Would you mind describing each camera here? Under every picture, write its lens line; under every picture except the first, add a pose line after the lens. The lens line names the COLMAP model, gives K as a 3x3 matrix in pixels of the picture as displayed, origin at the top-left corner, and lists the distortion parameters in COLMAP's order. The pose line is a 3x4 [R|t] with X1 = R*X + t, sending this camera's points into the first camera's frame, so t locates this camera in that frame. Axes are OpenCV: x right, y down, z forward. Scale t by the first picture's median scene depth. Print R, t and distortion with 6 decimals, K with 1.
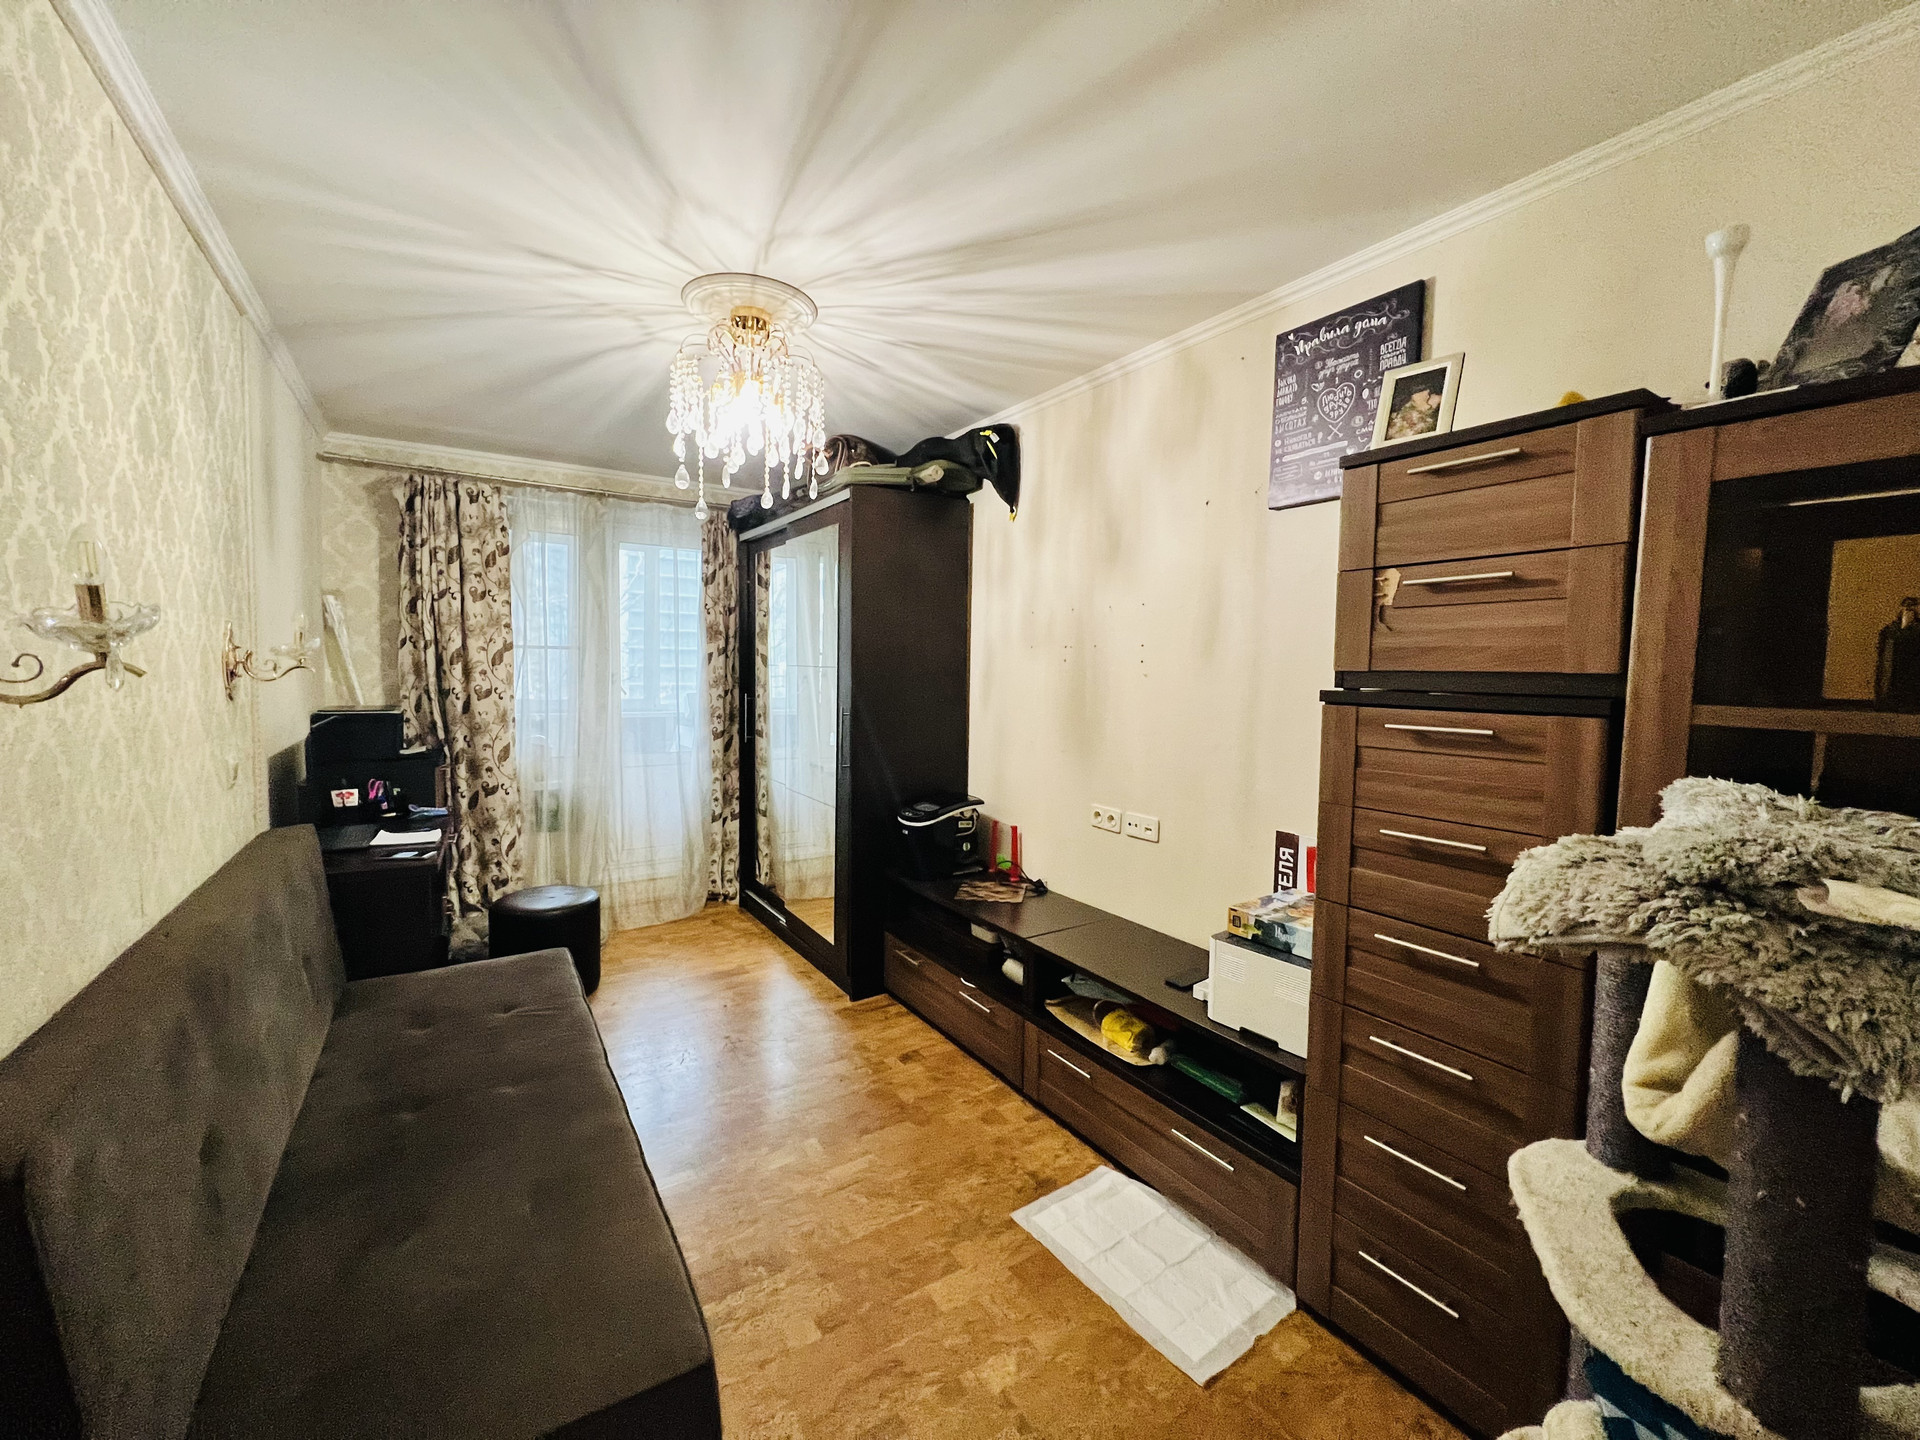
lens RADIAL K [[770.1, 0, 961.5], [0, 770.1, 712.5], [0, 0, 1]] dist [0.001537, 0.000175]
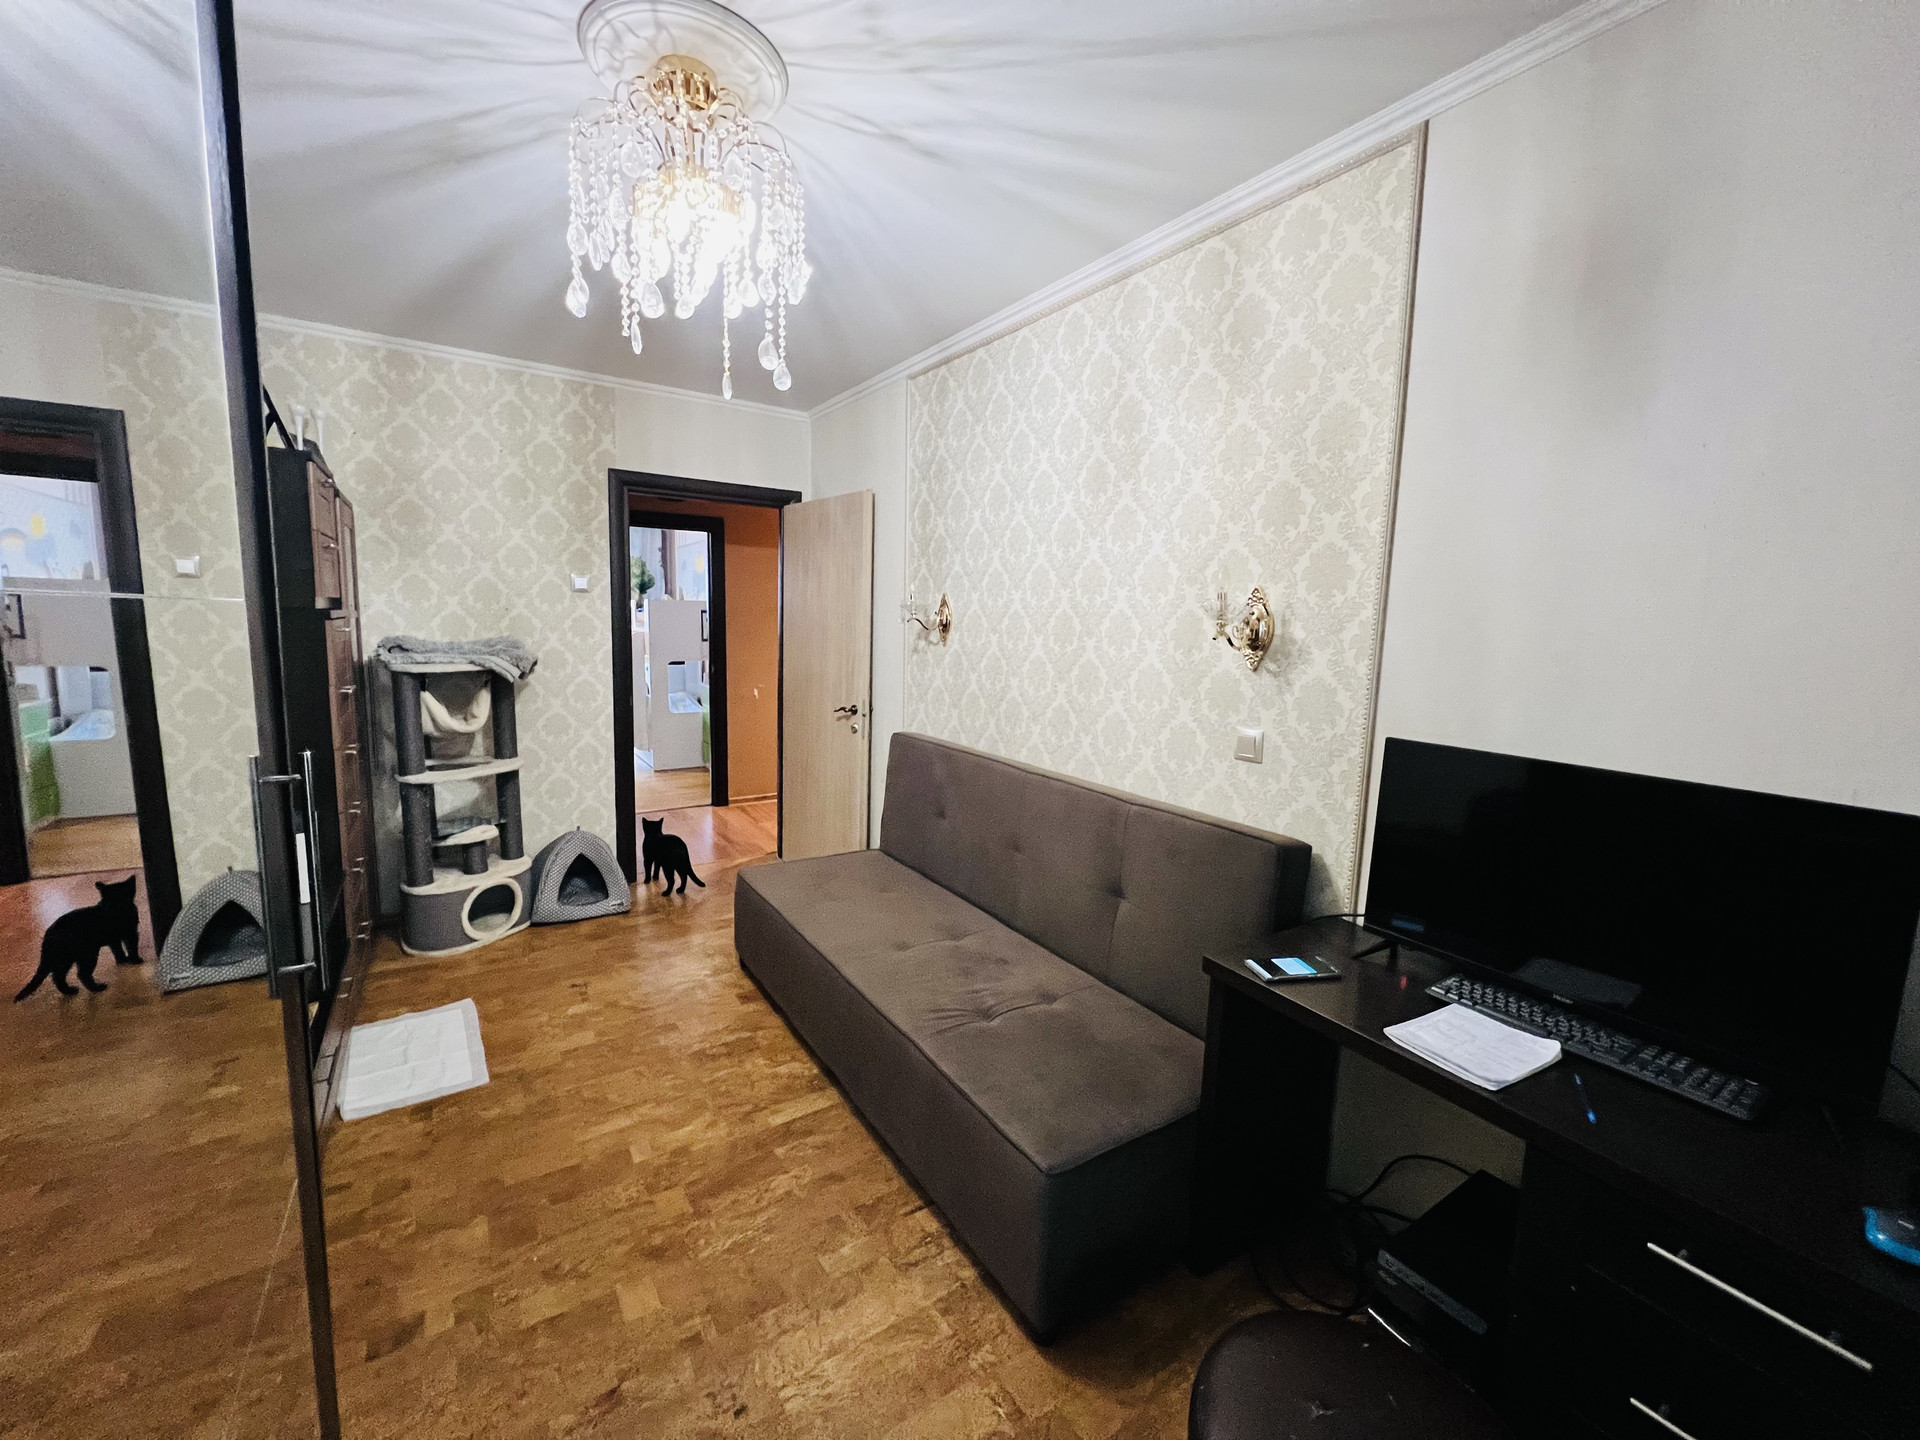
lens RADIAL K [[770.1, 0, 958.7], [0, 770.1, 714.0], [0, 0, 1]] dist [0.001537, 0.000175]
pose [[-0.999039, -0.043733, 0.002768, -0.586982], [-0.042379, 0.980319, 0.192818, -0.130969], [-0.011146, 0.192515, -0.981231, 1.919591]]
